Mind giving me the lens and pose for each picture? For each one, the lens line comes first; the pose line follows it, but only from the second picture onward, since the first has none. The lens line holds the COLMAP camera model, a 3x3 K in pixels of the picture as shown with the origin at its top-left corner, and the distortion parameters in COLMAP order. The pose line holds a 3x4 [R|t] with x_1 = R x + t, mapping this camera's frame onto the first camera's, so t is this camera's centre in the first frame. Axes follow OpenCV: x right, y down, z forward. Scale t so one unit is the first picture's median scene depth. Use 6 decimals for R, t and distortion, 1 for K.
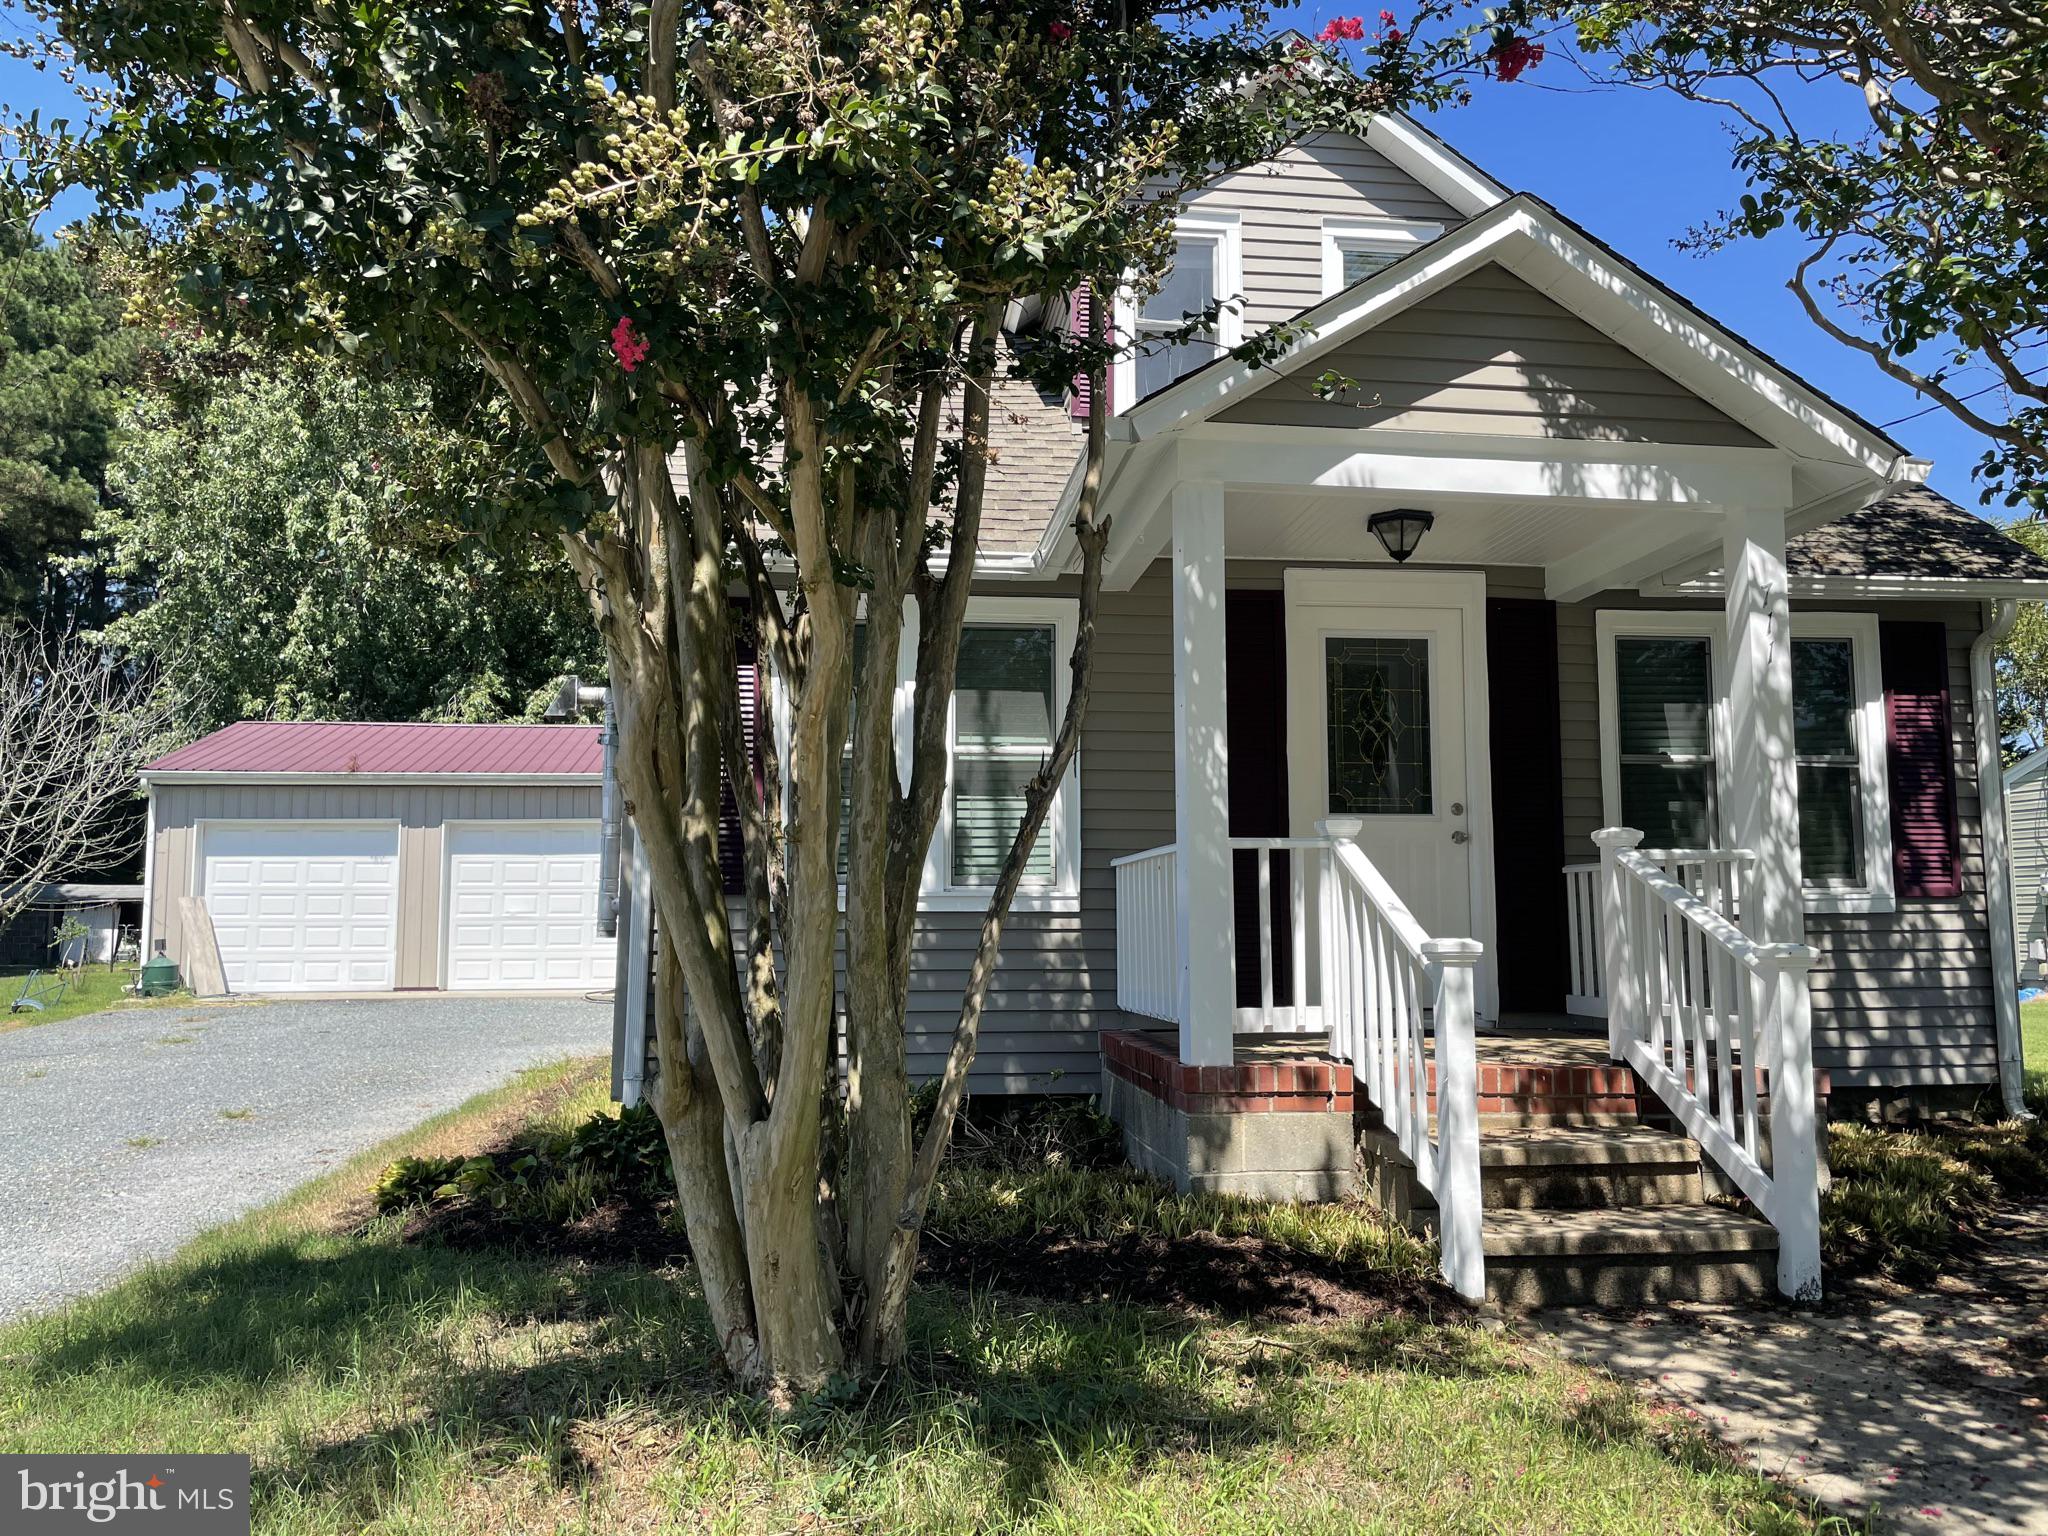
lens RADIAL K [[1527.3, 0, 1030.1], [0, 1527.3, 767.5], [0, 0, 1]] dist [0.094073, -0.130833]
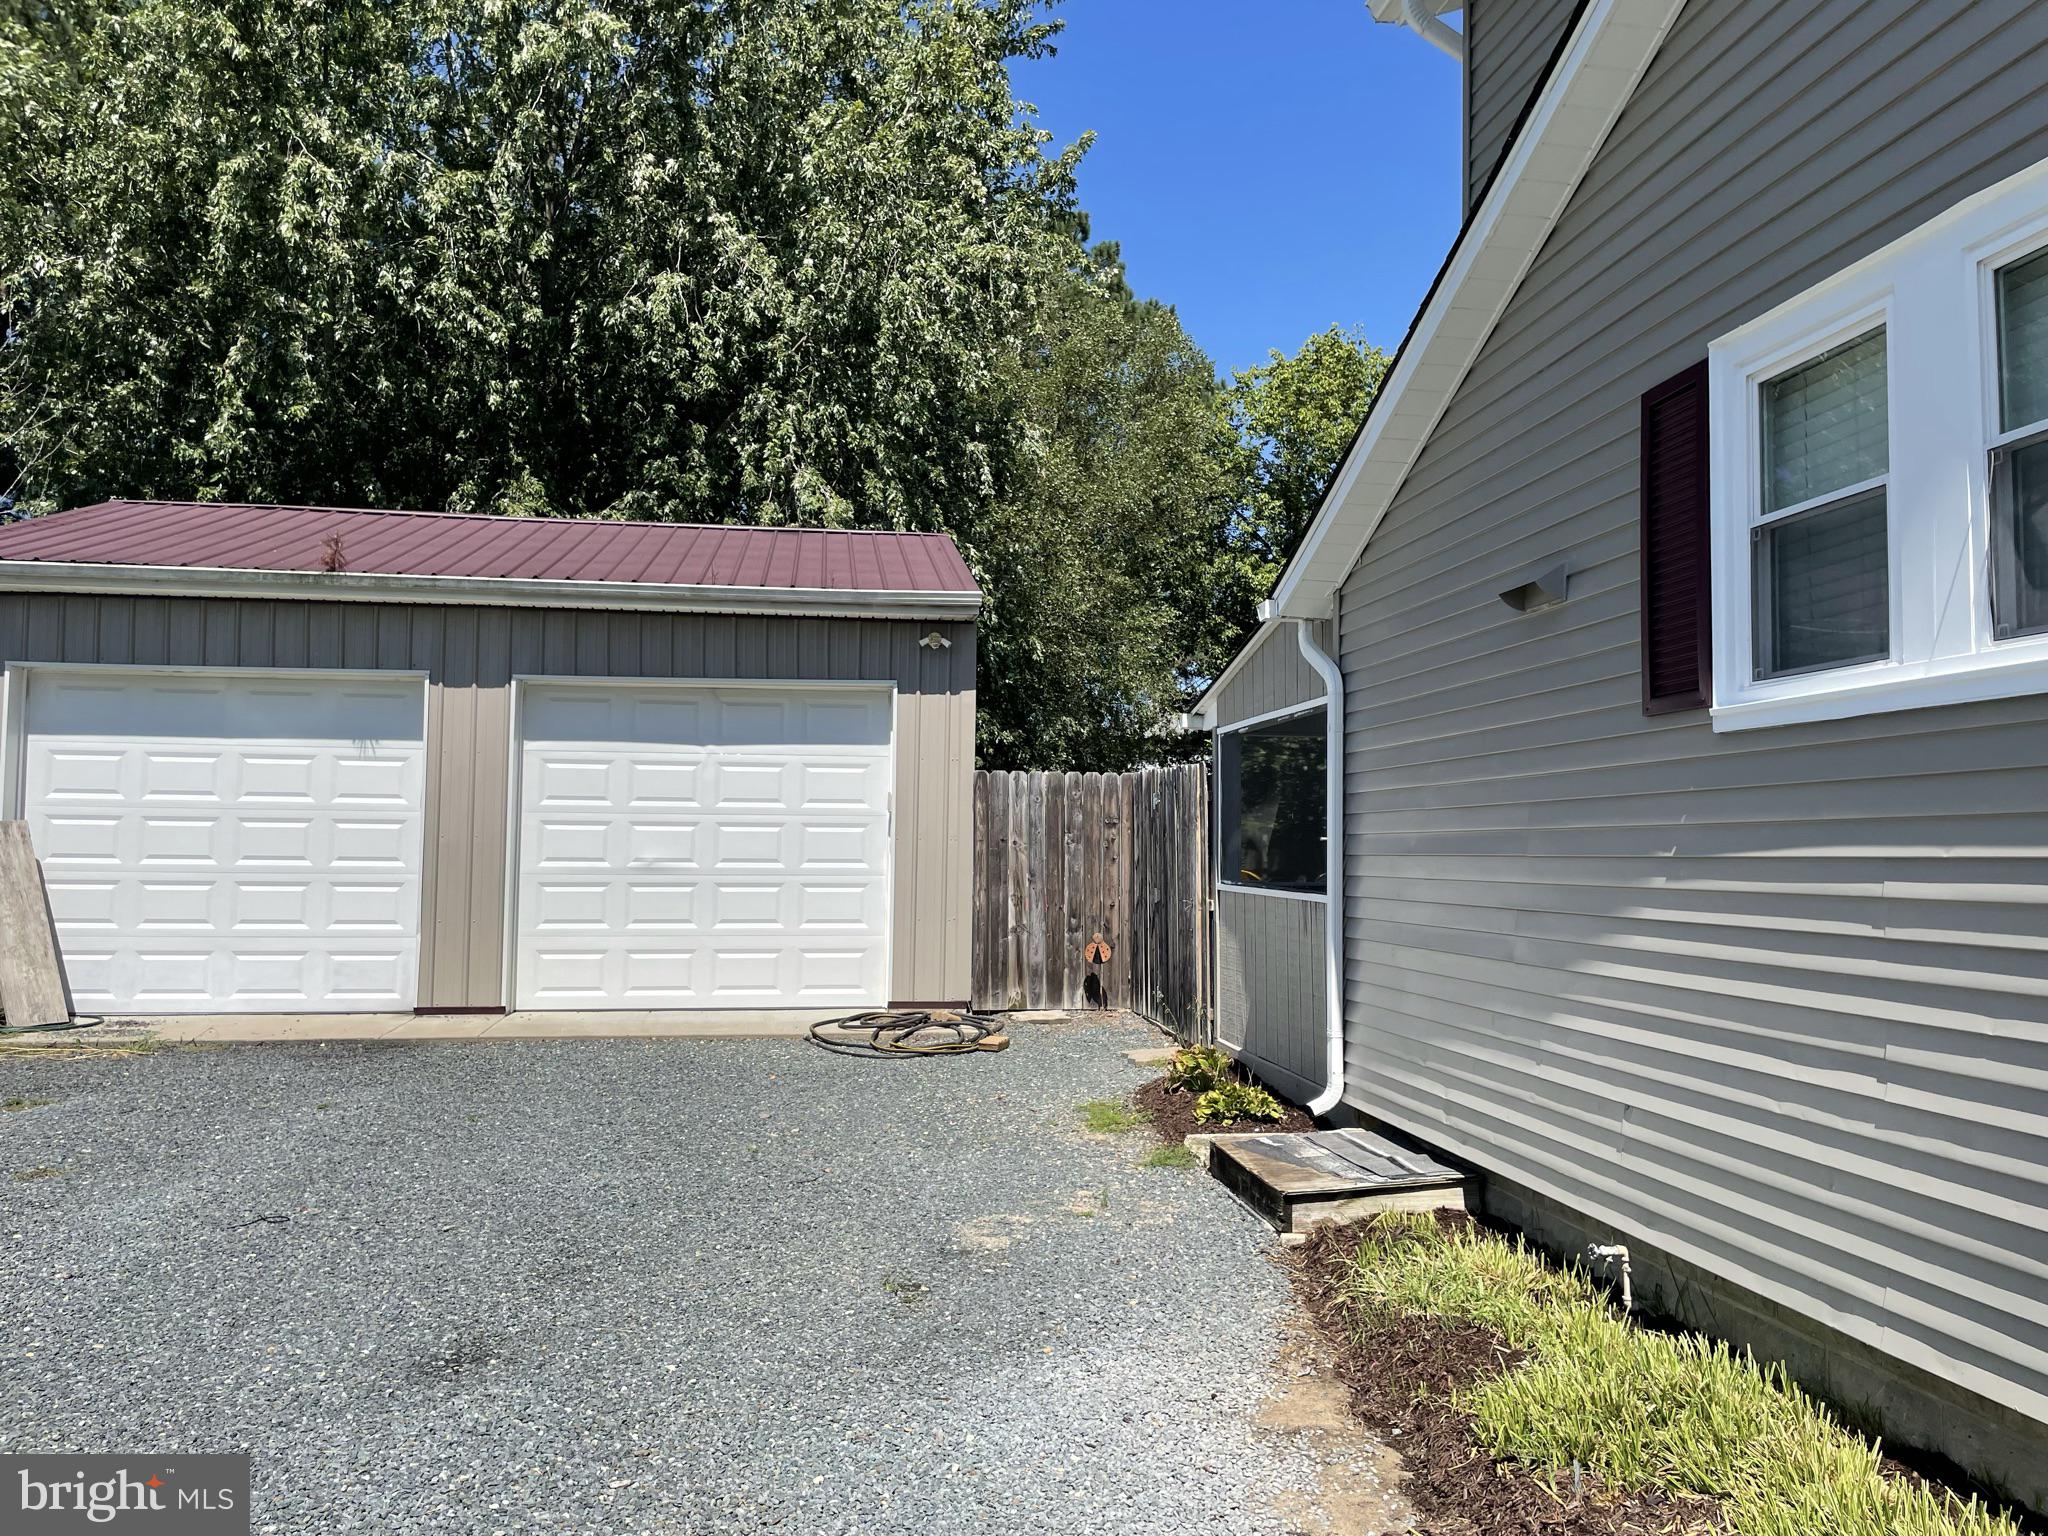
lens RADIAL K [[1527.3, 0, 1030.1], [0, 1527.3, 767.5], [0, 0, 1]] dist [0.094073, -0.130833]
pose [[0.999720, 0.013008, 0.019760, -0.748150], [-0.013821, 0.999039, 0.041596, 0.138426], [-0.019200, -0.041857, 0.998939, 1.675063]]
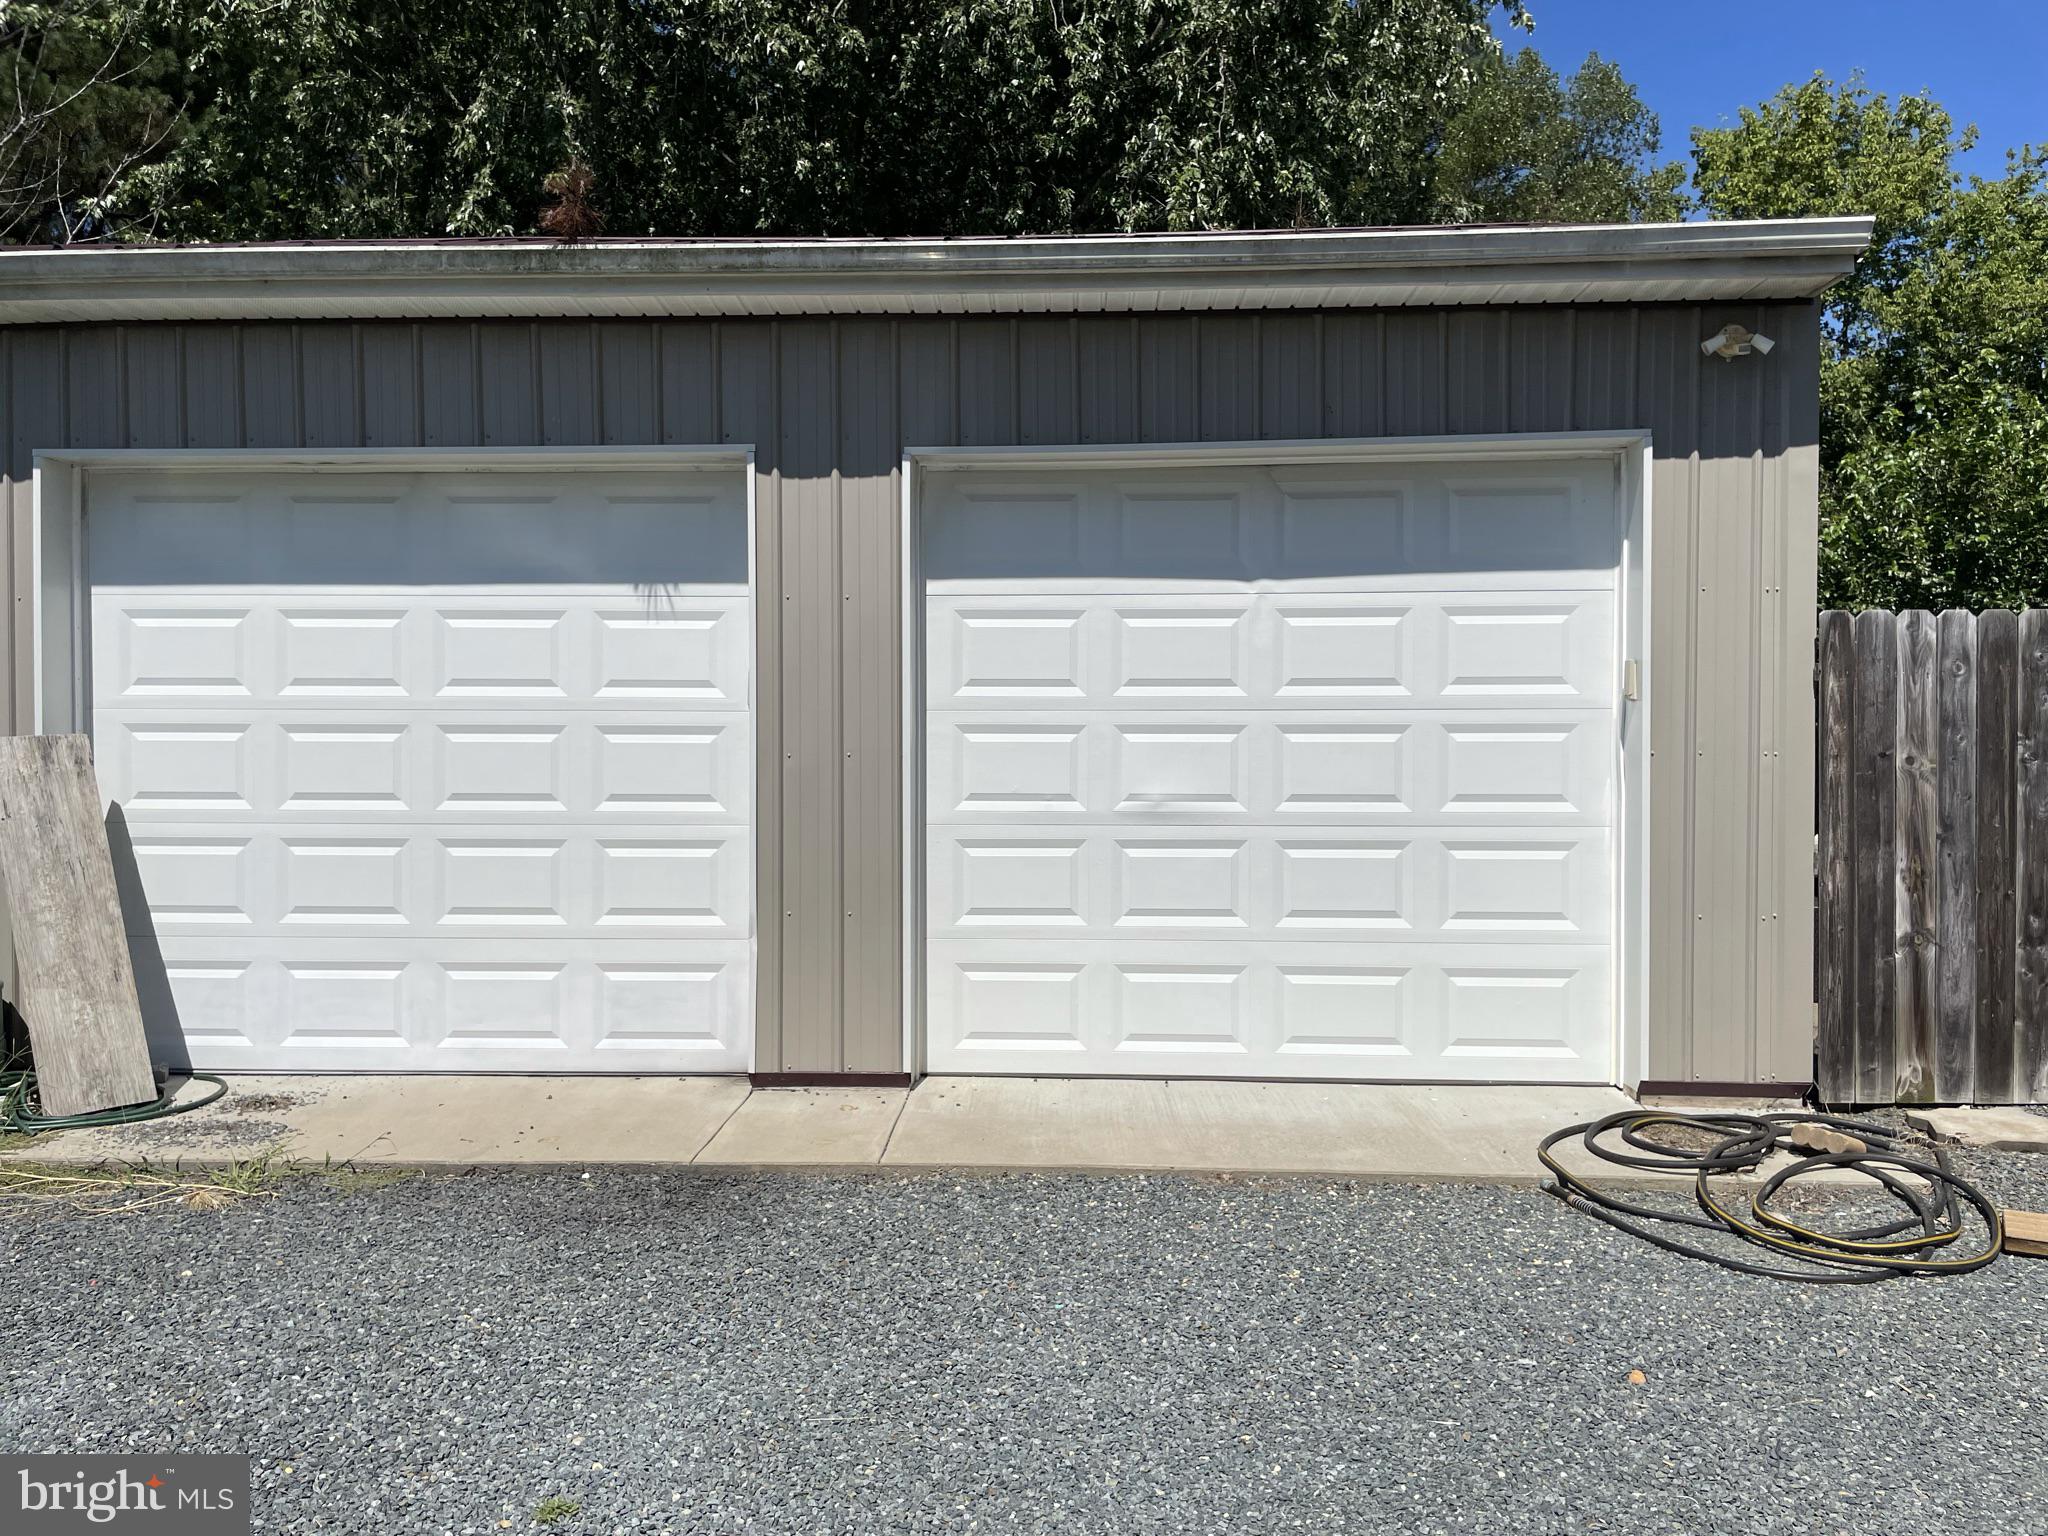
lens RADIAL K [[1544.6, 0, 1021.9], [0, 1544.6, 783.8], [0, 0, 1]] dist [0.167820, -0.317694]
pose [[0.986691, 0.006236, -0.162488, -1.070823], [0.012484, 0.993410, 0.113934, 0.205778], [0.162127, -0.114446, 0.980111, 2.491757]]
